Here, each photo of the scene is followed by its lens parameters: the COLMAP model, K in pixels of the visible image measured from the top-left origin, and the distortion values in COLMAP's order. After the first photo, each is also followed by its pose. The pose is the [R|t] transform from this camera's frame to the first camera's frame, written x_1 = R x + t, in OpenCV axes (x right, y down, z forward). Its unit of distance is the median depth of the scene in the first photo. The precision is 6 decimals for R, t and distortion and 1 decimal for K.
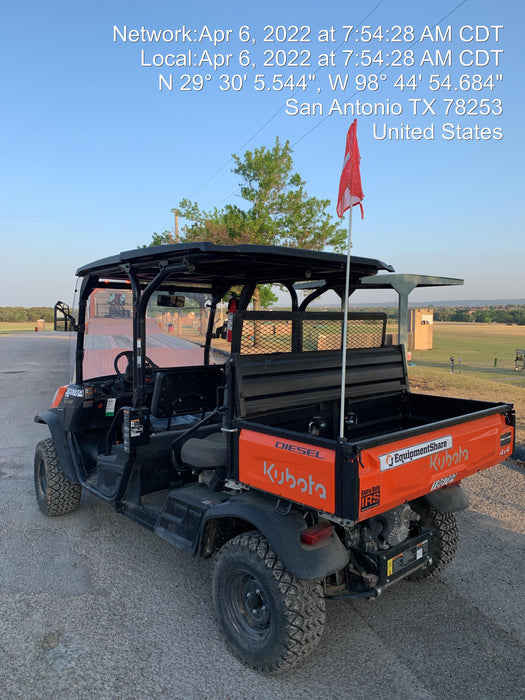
lens RADIAL K [[517.2, 0, 275.8], [0, 517.2, 335.4], [0, 0, 1]] dist [0.095128, -0.086983]
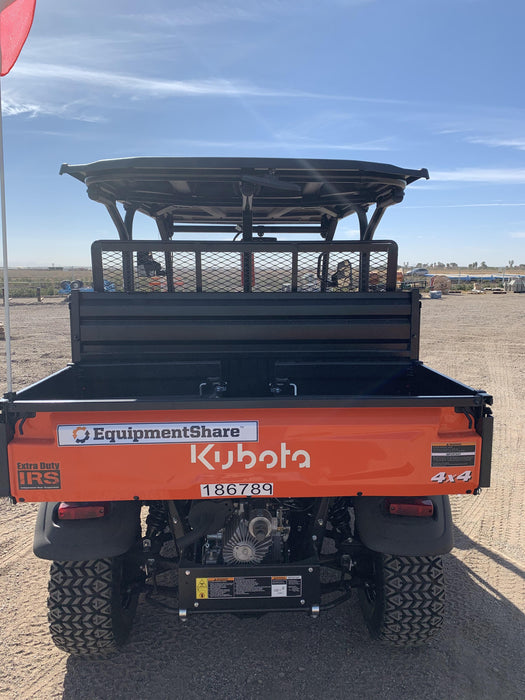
lens RADIAL K [[524.1, 0, 283.3], [0, 524.1, 349.6], [0, 0, 1]] dist [0.097976, -0.147184]
pose [[0.754813, 0.078909, -0.651176, 0.750798], [-0.016674, 0.994725, 0.101212, 0.041302], [0.655728, -0.065538, 0.752148, 0.551223]]
